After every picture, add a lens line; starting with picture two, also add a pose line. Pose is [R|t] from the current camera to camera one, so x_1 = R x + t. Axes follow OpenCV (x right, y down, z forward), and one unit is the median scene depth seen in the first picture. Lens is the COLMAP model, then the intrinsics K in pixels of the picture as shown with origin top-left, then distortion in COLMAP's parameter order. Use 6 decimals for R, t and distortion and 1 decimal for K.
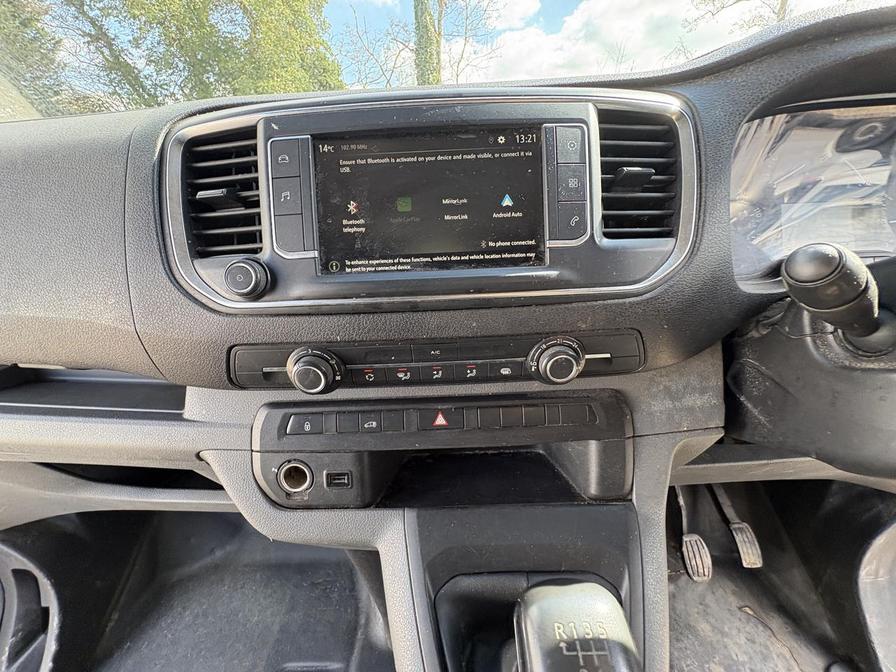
lens RADIAL K [[358.1, 0, 446.7], [0, 358.1, 337.2], [0, 0, 1]] dist [0.000805, 0.000394]
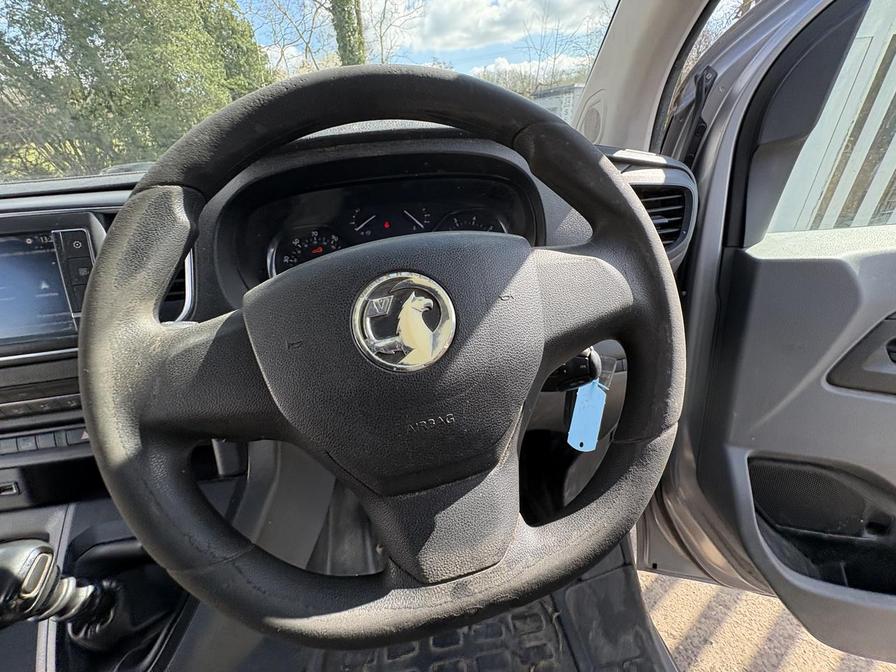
lens RADIAL K [[357.9, 0, 448.0], [0, 357.9, 336.0], [0, 0, 1]] dist [-0.000805, 0.001053]
pose [[0.989906, -0.094061, 0.106012, 0.622185], [0.086127, 0.993297, 0.077094, -0.062833], [-0.112553, -0.067185, 0.991372, -0.225464]]
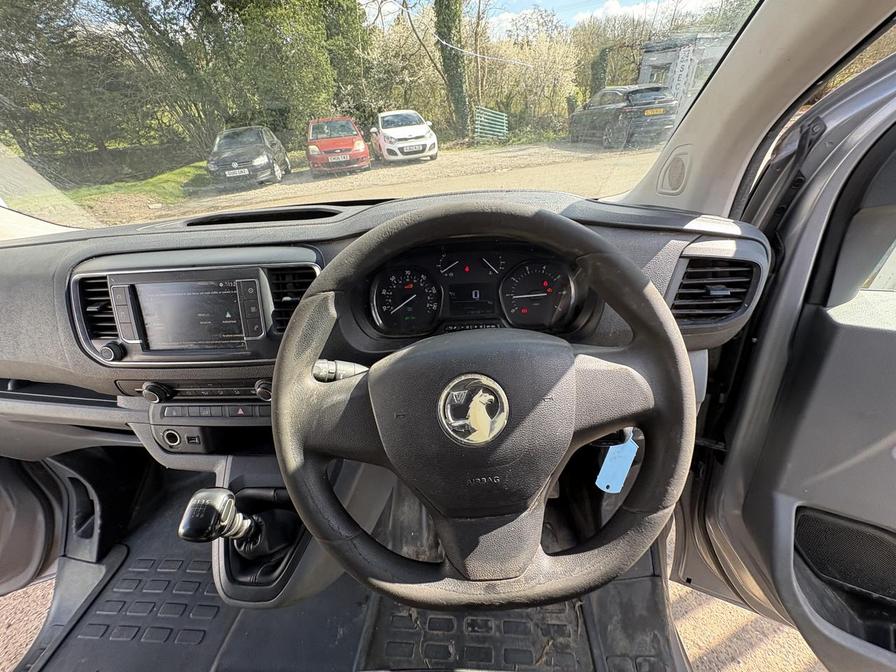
lens RADIAL K [[356.2, 0, 449.8], [0, 356.2, 338.6], [0, 0, 1]] dist [0.000087, -0.000080]
pose [[0.997114, 0.012262, -0.074922, 0.622270], [-0.000122, 0.987128, 0.159934, -0.228241], [0.075919, -0.159463, 0.984280, -0.352887]]
